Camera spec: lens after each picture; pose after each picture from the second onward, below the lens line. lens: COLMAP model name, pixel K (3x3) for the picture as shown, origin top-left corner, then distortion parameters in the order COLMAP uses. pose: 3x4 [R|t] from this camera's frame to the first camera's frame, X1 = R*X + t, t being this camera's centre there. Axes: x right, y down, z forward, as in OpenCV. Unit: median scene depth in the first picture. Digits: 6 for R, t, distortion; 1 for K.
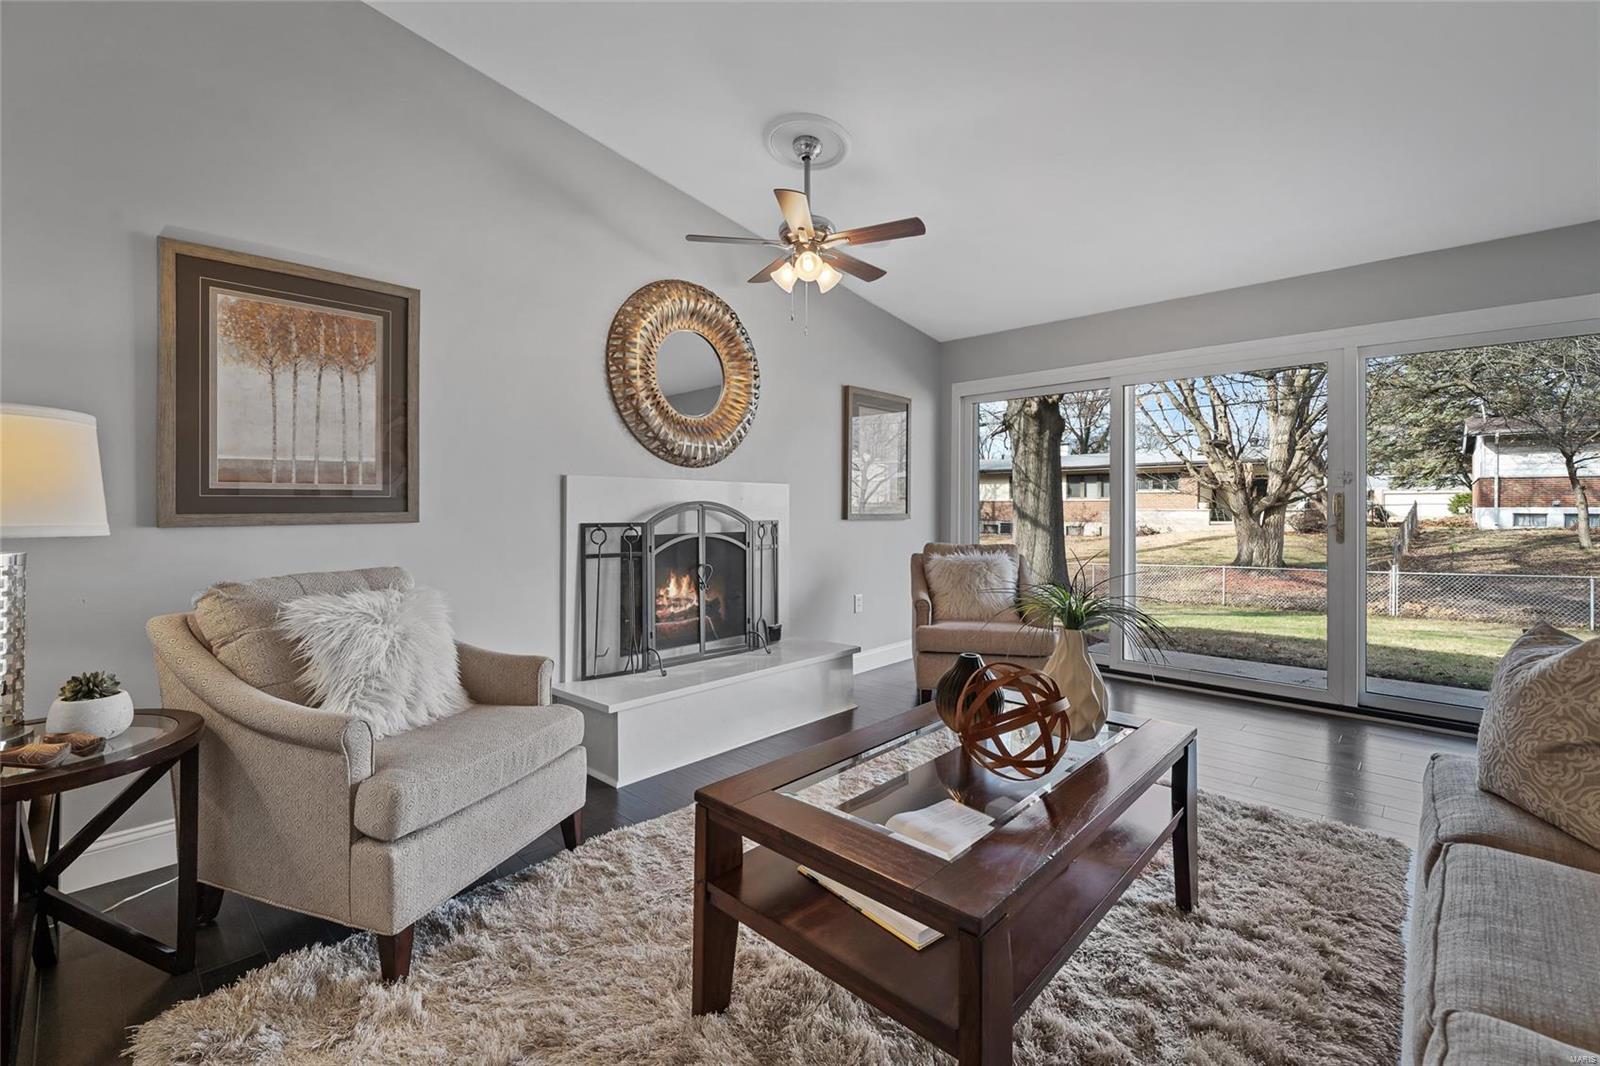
lens RADIAL K [[682.5, 0, 814.3], [0, 682.5, 510.5], [0, 0, 1]] dist [-0.003732, 0.000057]
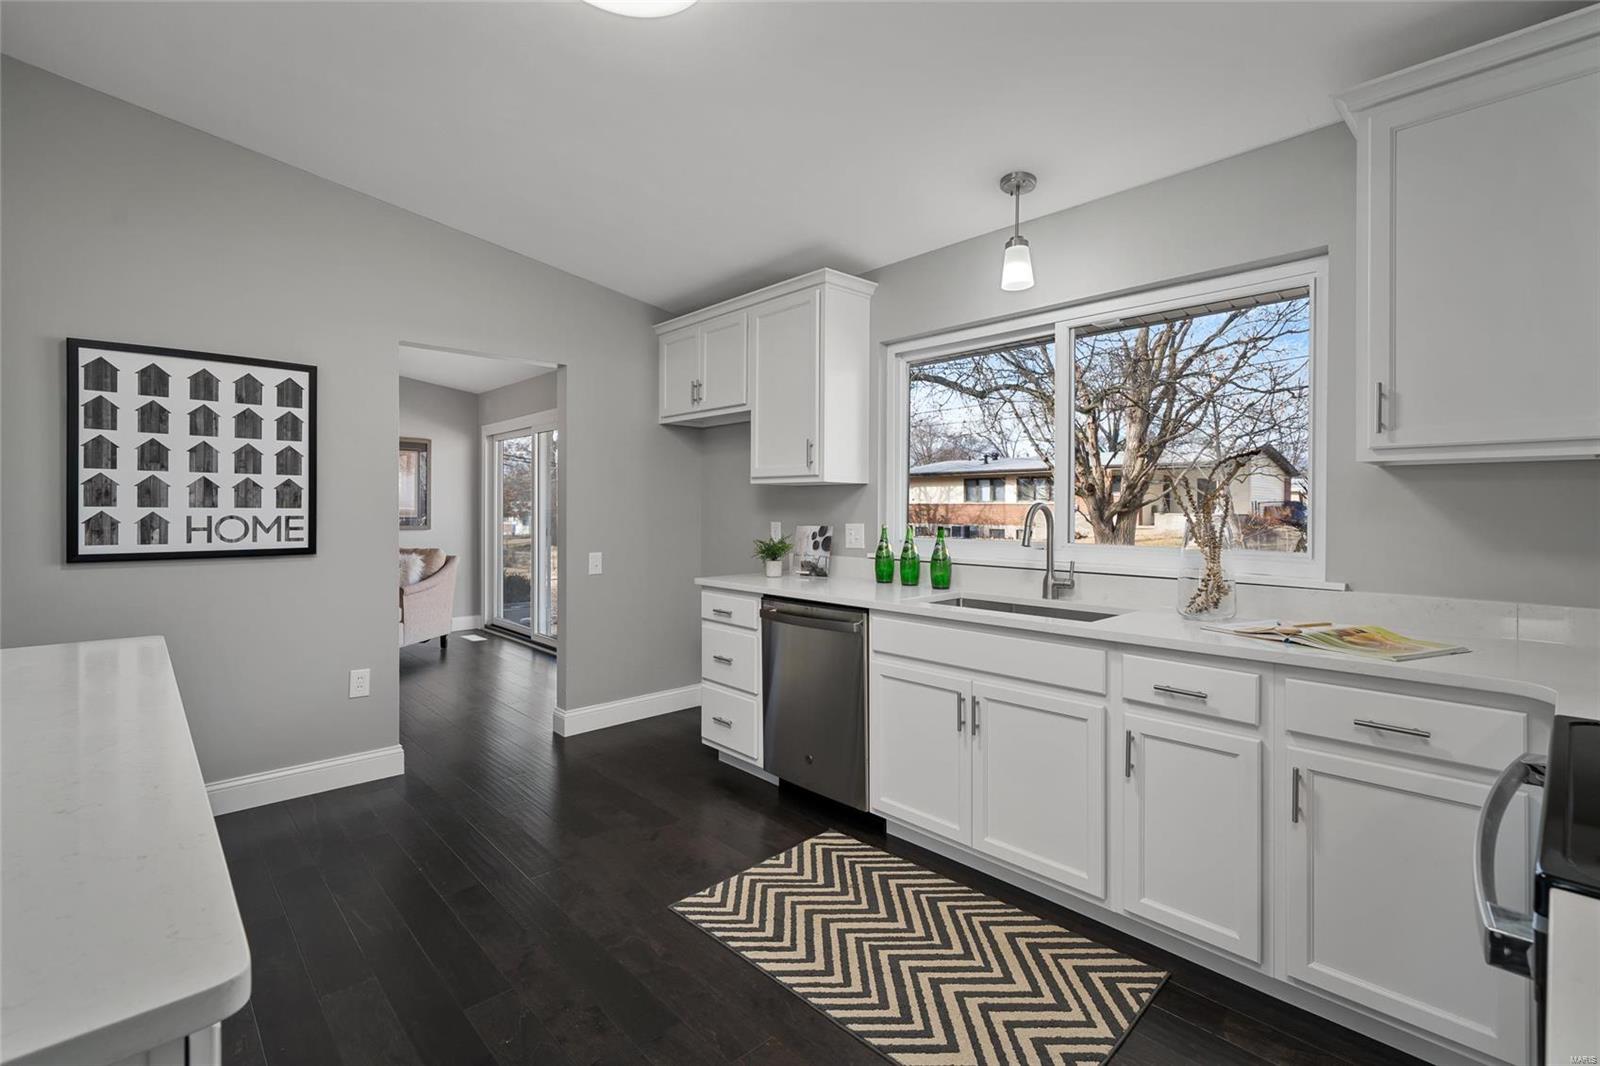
lens RADIAL K [[723.6, 0, 806.2], [0, 723.6, 516.8], [0, 0, 1]] dist [0.001979, 0.001033]
pose [[0.998153, 0.003403, -0.060656, 0.240770], [-0.002990, 0.999972, 0.006902, -0.002990], [0.060678, -0.006708, 0.998135, -0.114965]]
